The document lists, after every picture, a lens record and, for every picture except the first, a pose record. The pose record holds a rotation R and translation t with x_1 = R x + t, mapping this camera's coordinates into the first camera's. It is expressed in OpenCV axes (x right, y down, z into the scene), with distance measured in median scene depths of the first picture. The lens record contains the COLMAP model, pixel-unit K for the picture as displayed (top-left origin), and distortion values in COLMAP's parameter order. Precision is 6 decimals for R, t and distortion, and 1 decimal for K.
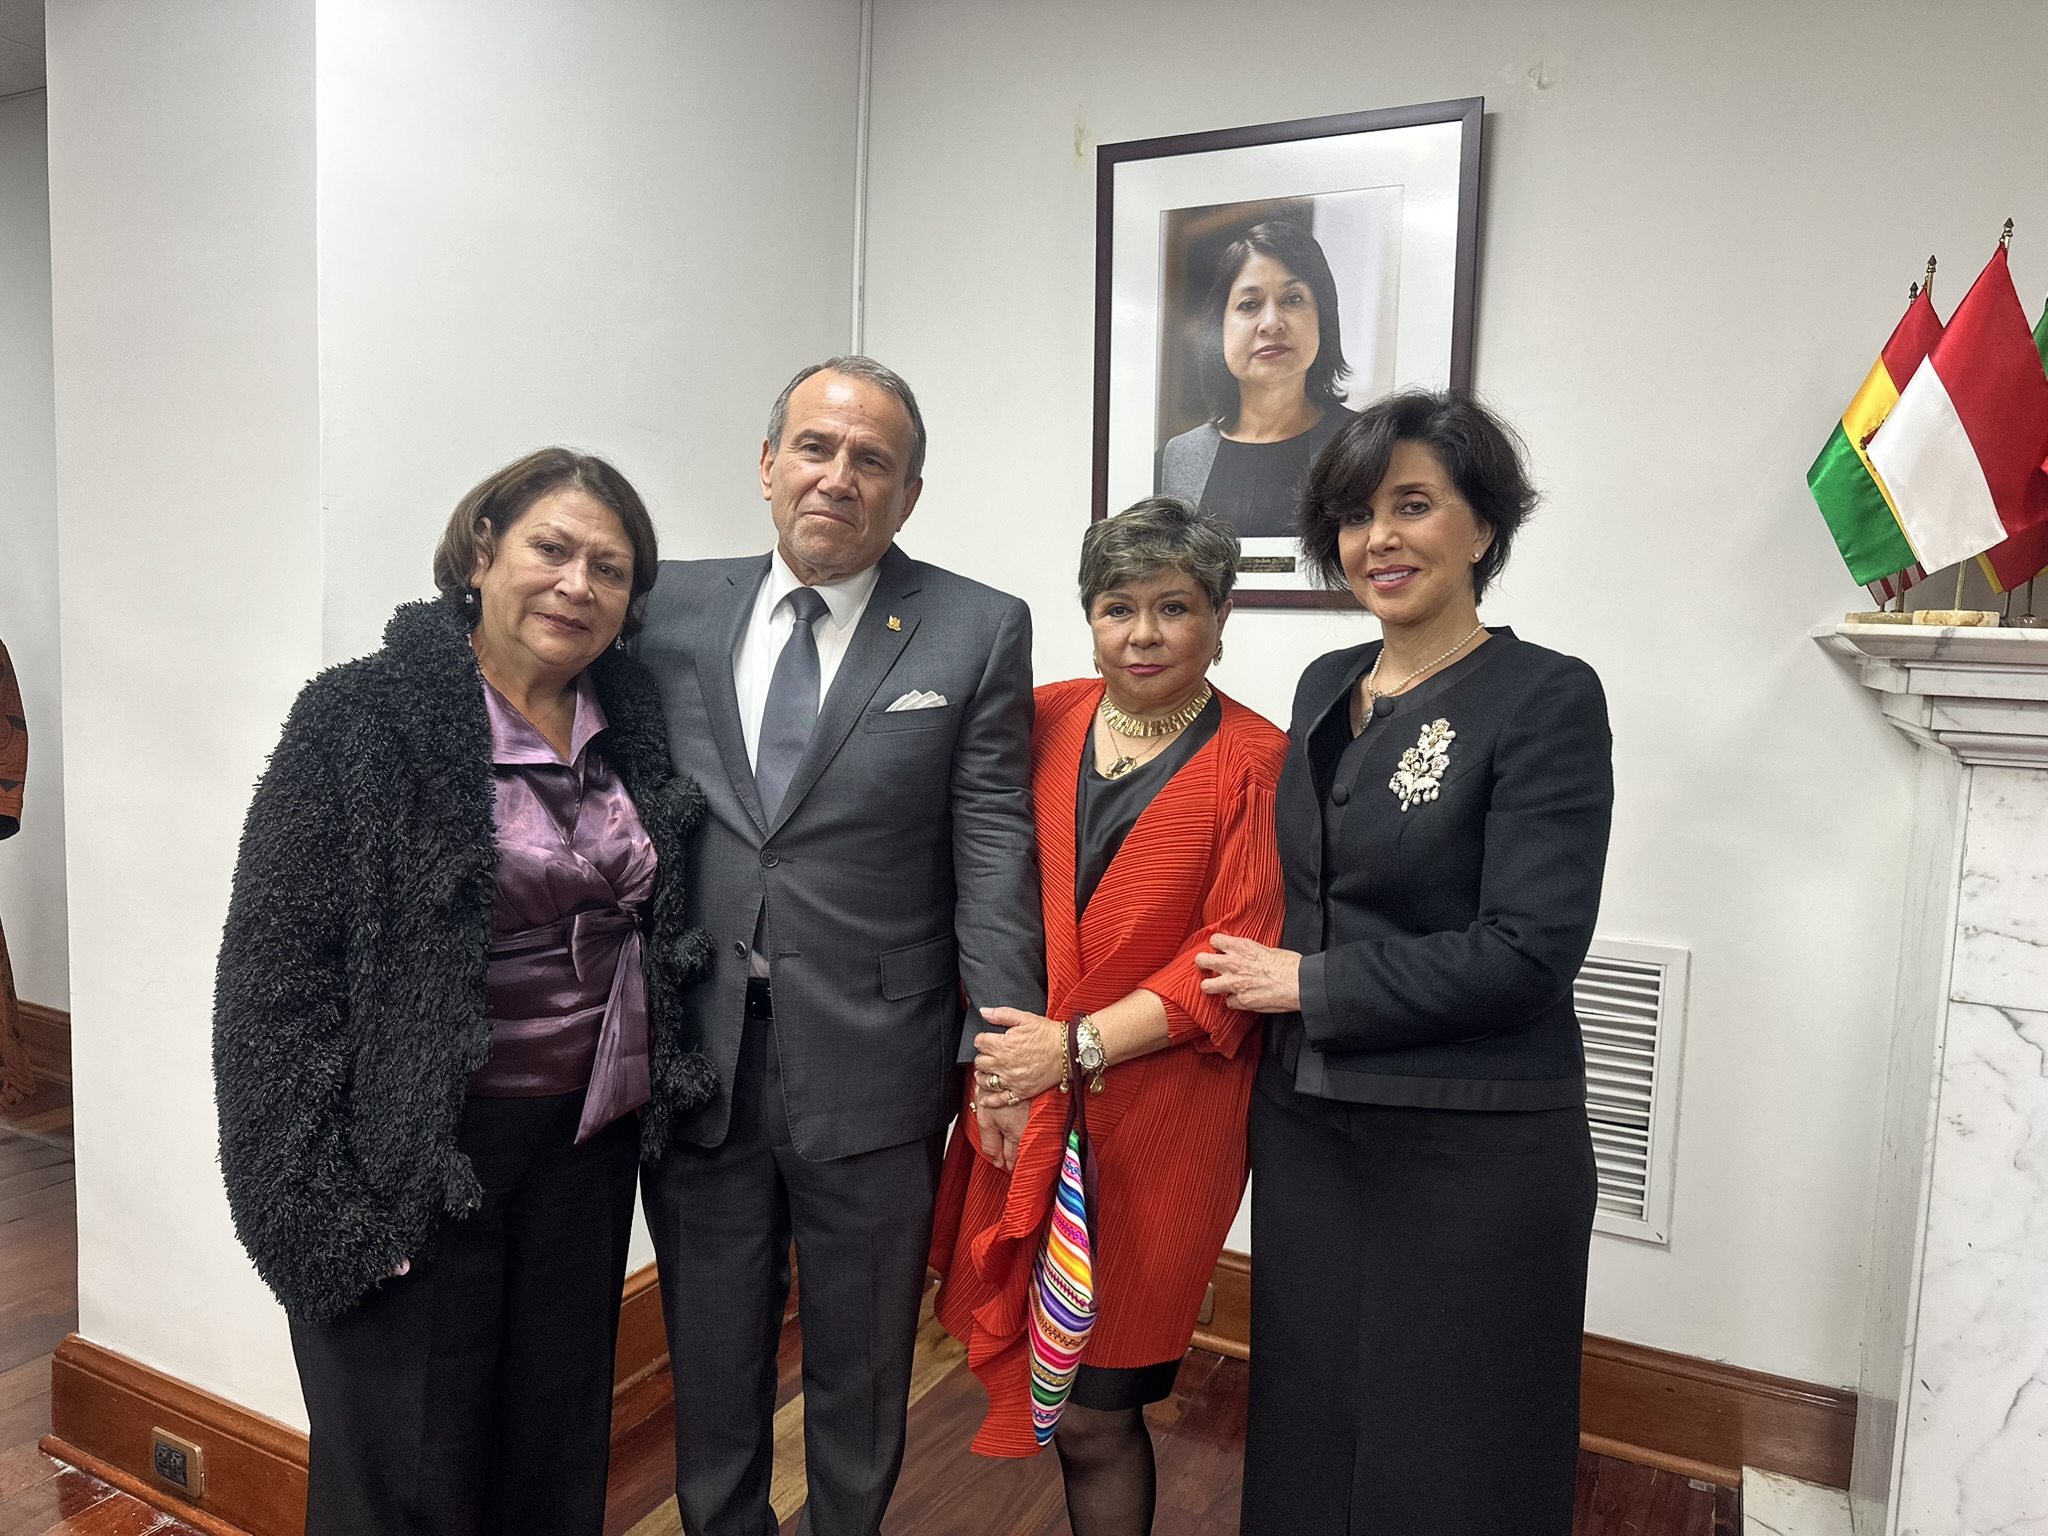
lens RADIAL K [[1433.0, 0, 1020.5], [0, 1433.0, 756.6], [0, 0, 1]] dist [0.054331, -0.053995]
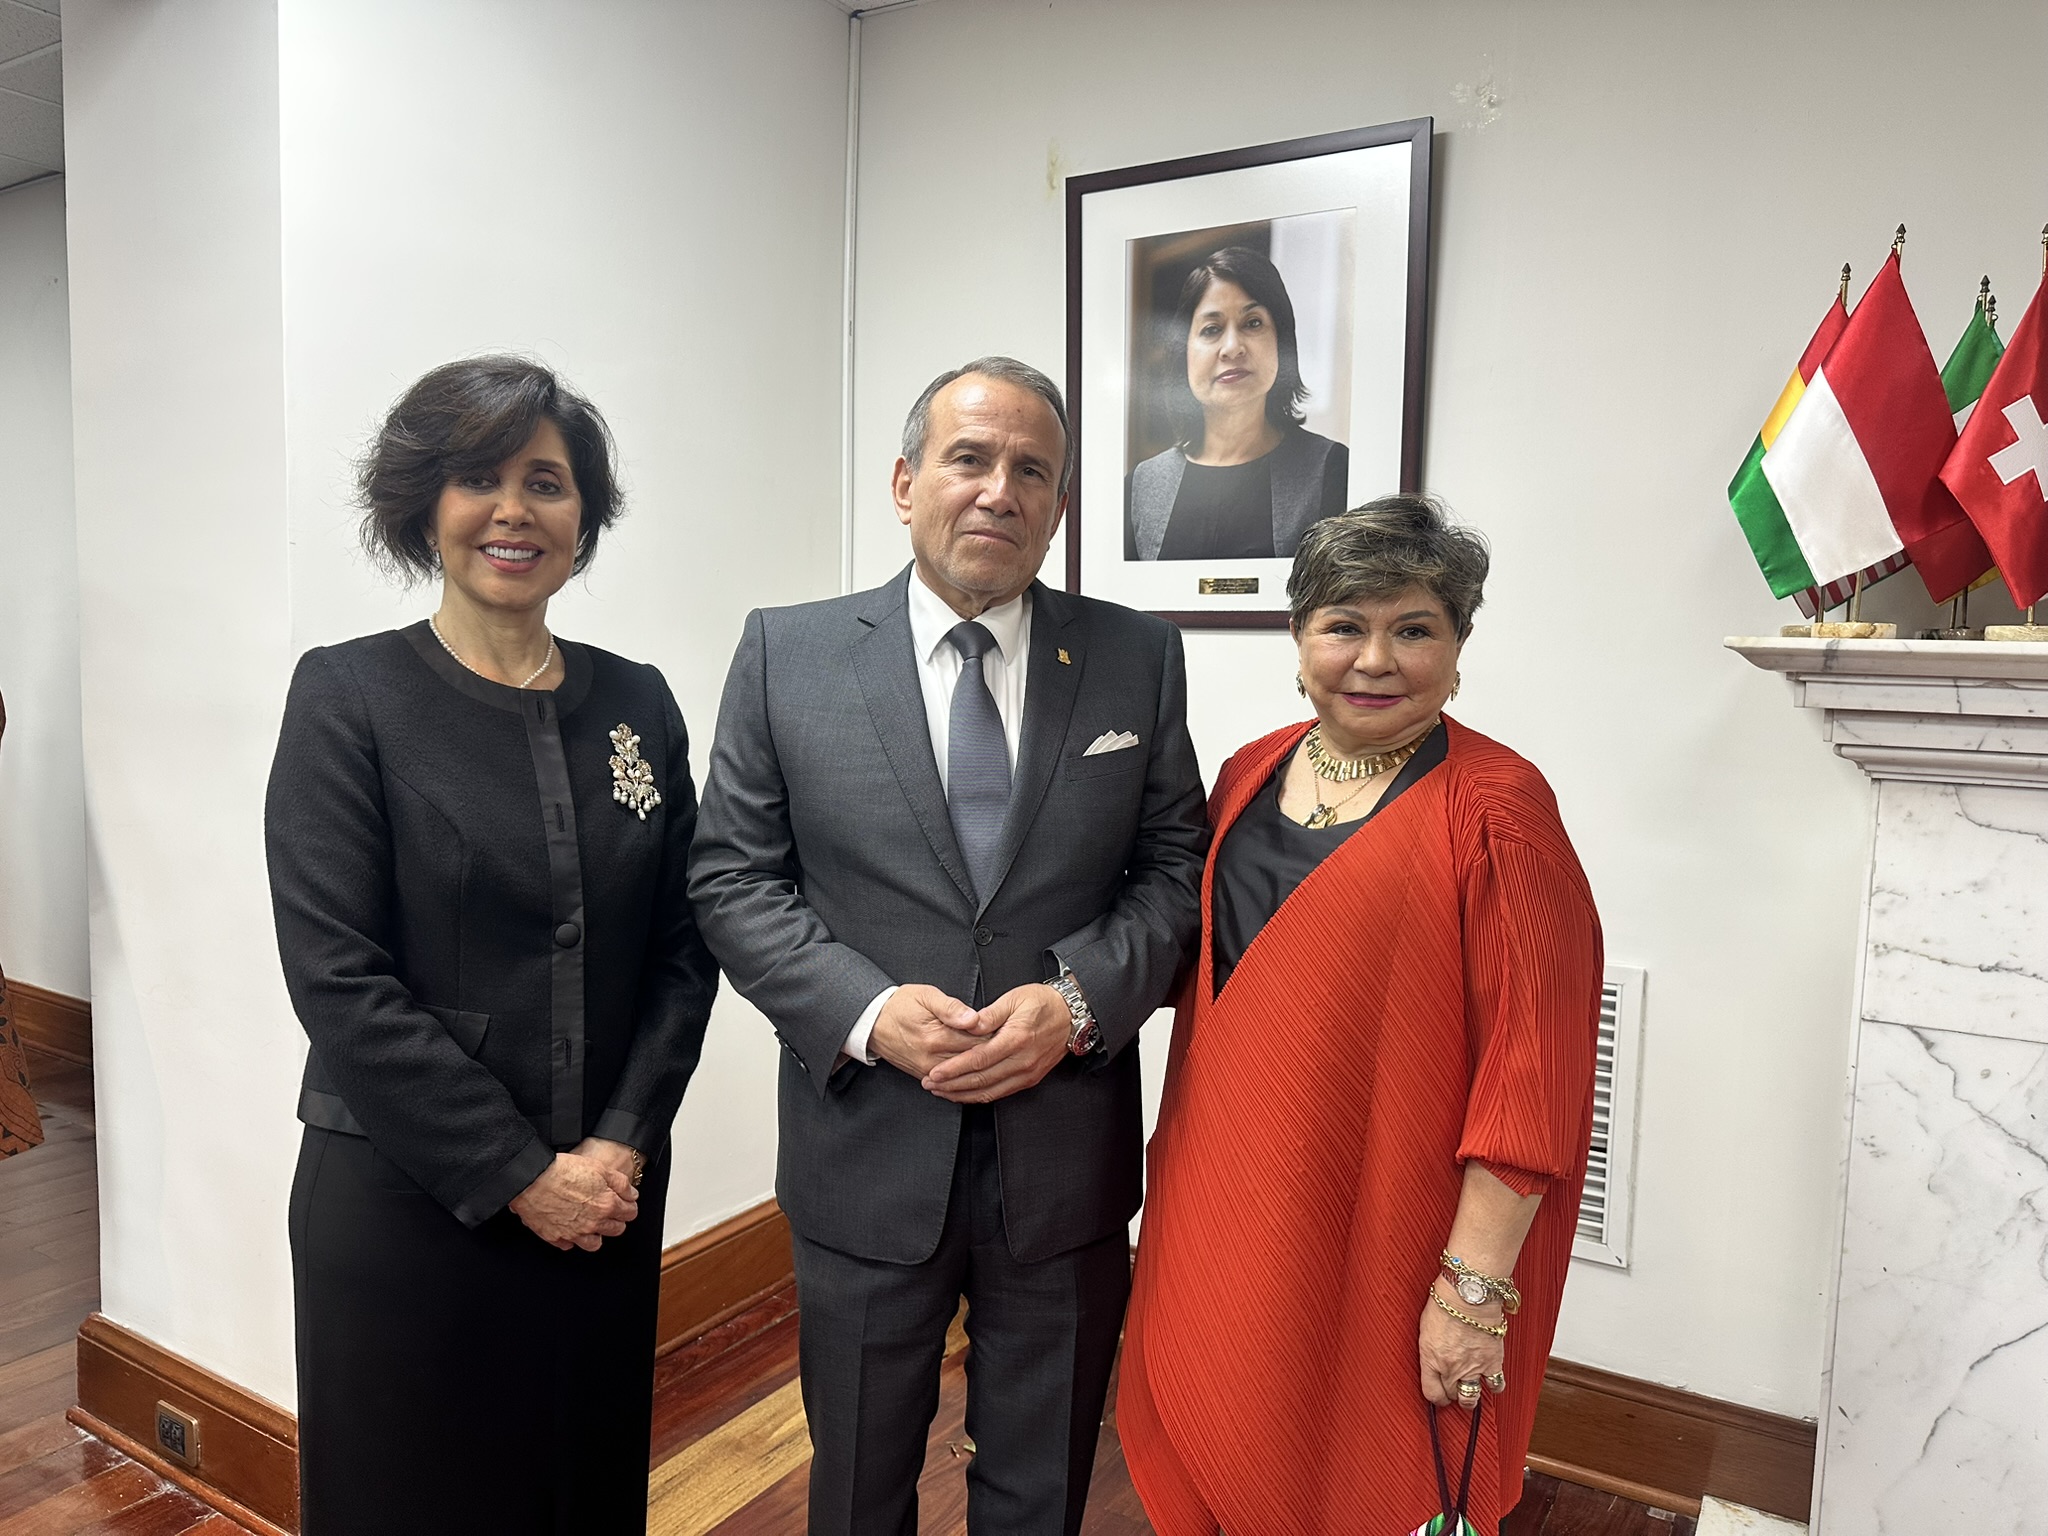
lens RADIAL K [[1433.0, 0, 1017.5], [0, 1433.0, 776.6], [0, 0, 1]] dist [0.054331, -0.053995]
pose [[0.996701, -0.001729, -0.081148, 0.126089], [0.001307, 0.999985, -0.005248, 0.006689], [0.081156, 0.005125, 0.996688, -0.022363]]
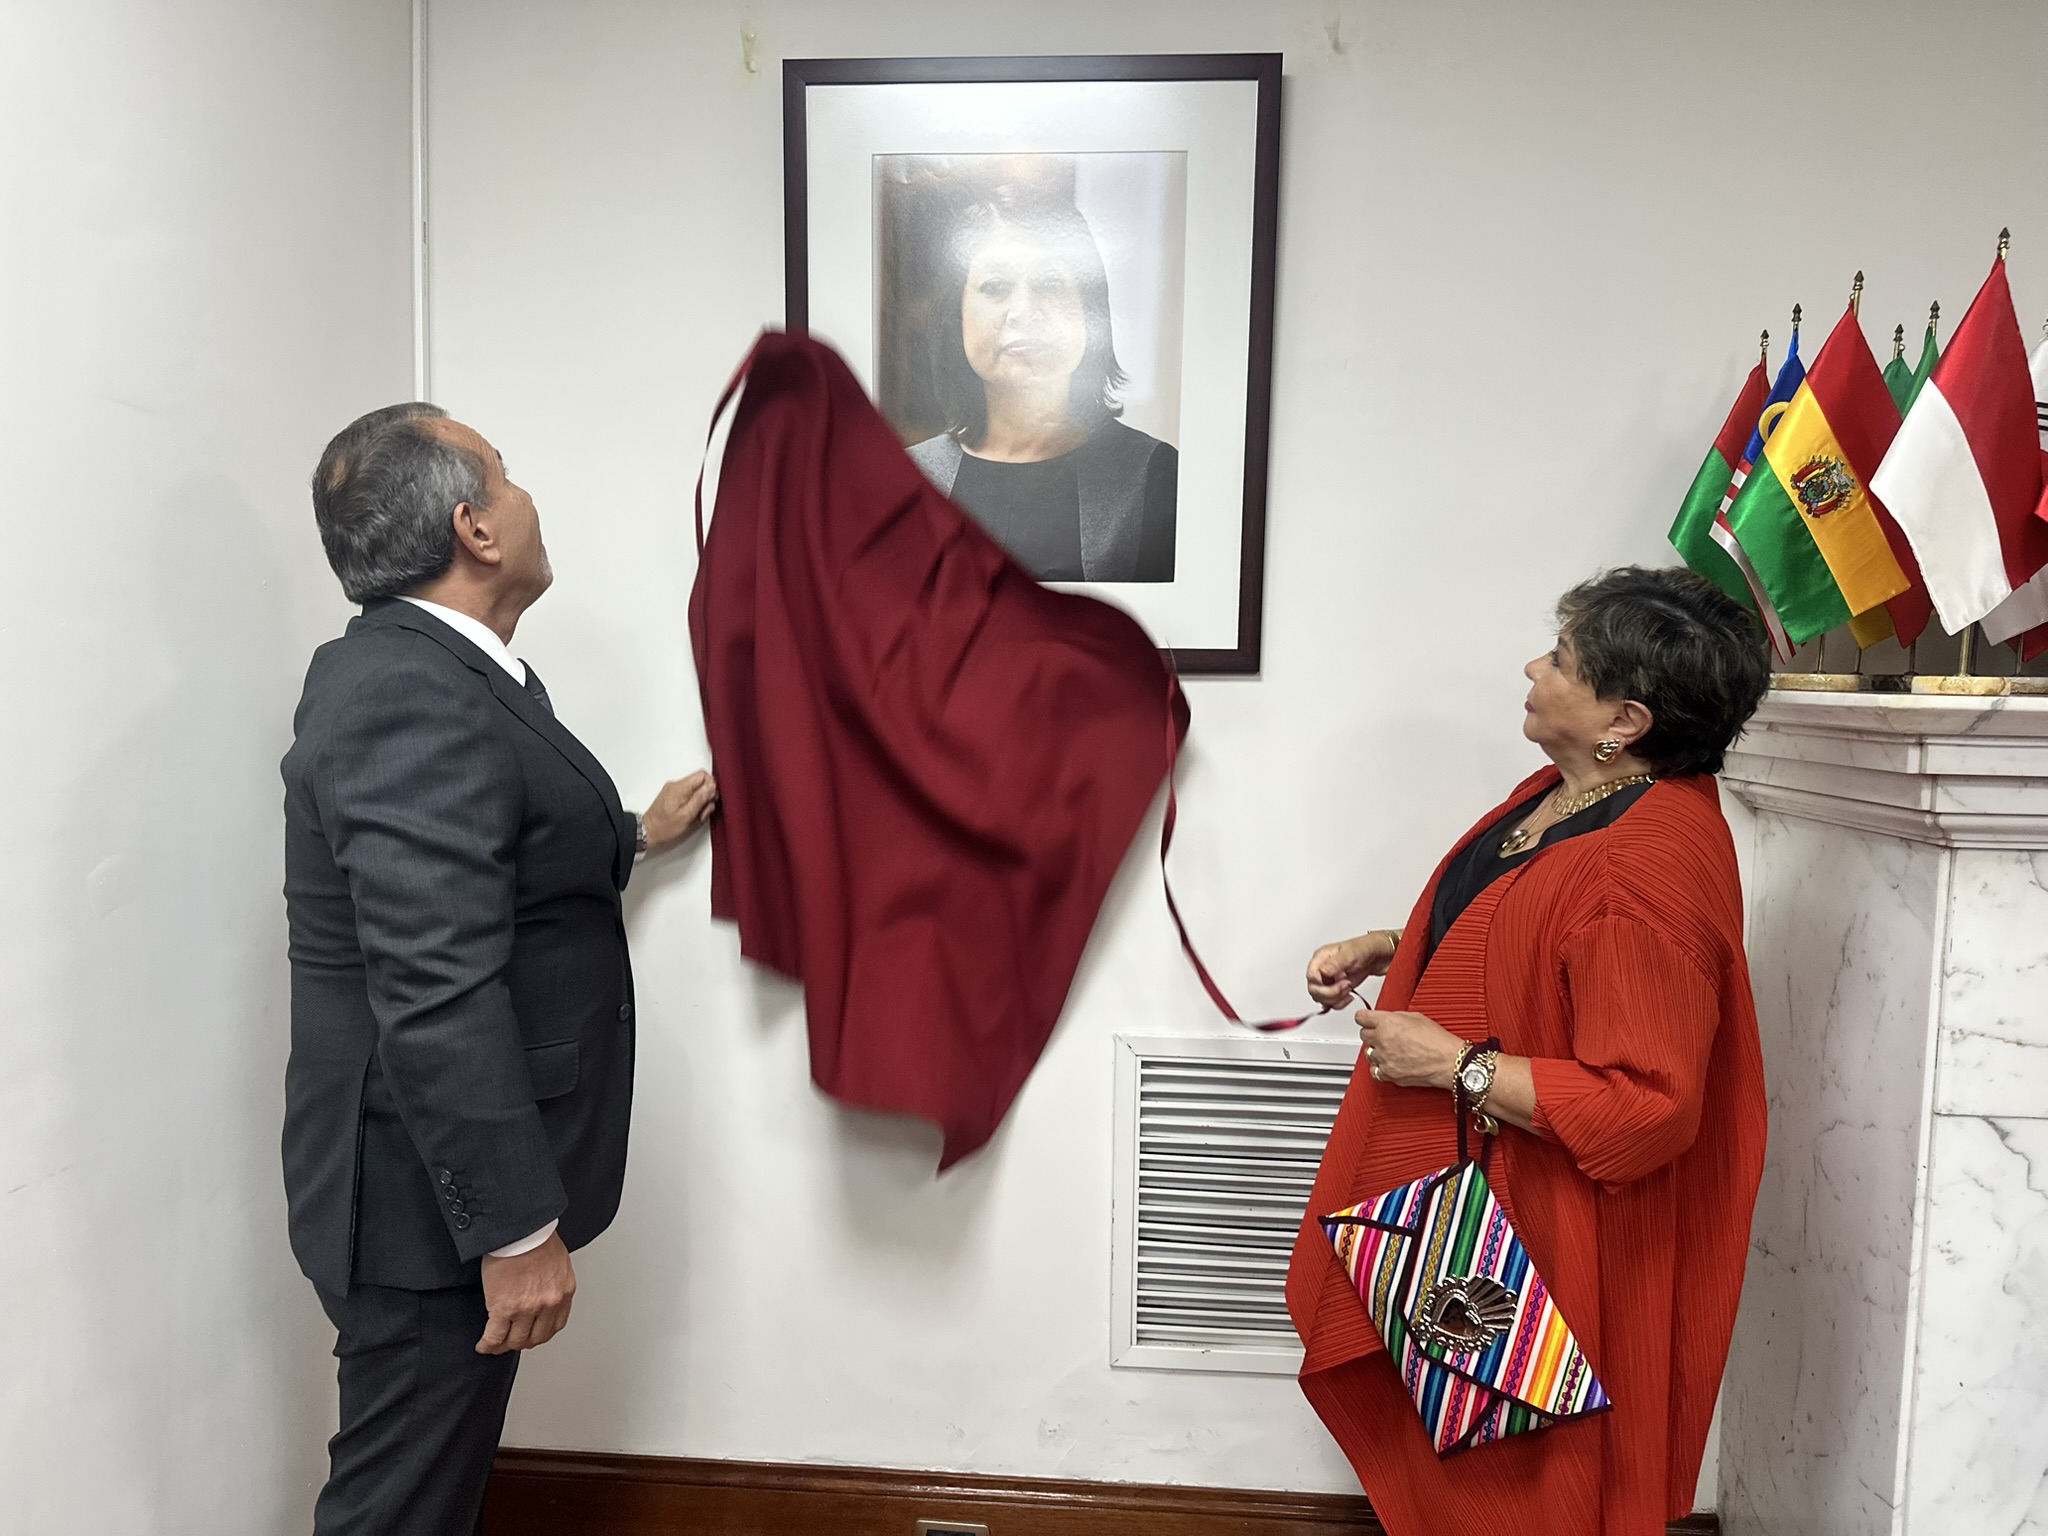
lens RADIAL K [[1433.0, 0, 1019.0], [0, 1433.0, 779.9], [0, 0, 1]] dist [0.054331, -0.053995]
pose [[0.927147, -0.049187, 0.371455, -0.163617], [0.050751, 0.998696, 0.005570, -0.057390], [-0.371245, 0.013687, 0.928434, 0.321872]]
